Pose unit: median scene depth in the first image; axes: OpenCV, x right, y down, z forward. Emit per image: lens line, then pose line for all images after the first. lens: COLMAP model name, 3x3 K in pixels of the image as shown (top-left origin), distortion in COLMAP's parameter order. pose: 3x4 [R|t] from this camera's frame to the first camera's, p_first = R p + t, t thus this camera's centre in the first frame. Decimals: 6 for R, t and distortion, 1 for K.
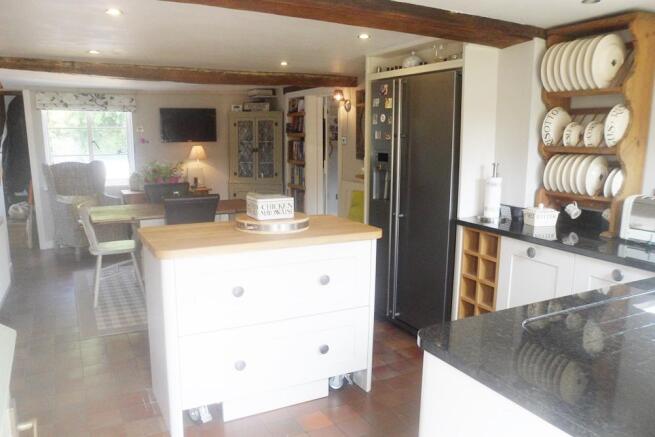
lens RADIAL K [[506.8, 0, 326.4], [0, 506.8, 224.3], [0, 0, 1]] dist [-0.067470, 0.016231]
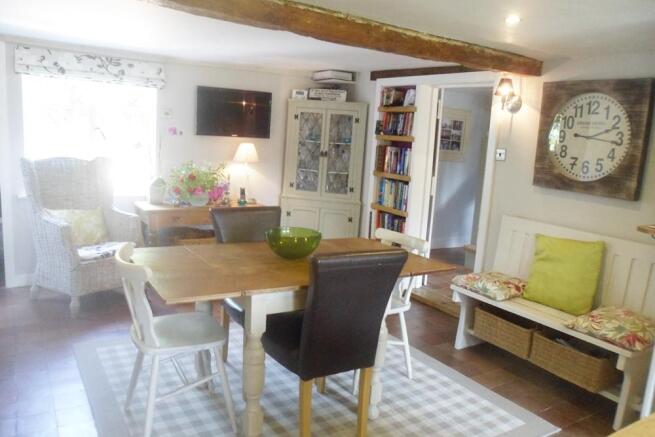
lens RADIAL K [[506.8, 0, 328.8], [0, 506.8, 214.1], [0, 0, 1]] dist [-0.067470, 0.016231]
pose [[0.995098, 0.053021, 0.083476, -0.203301], [-0.052021, 0.998546, -0.014116, -0.054913], [-0.084103, 0.009704, 0.996410, 0.297660]]
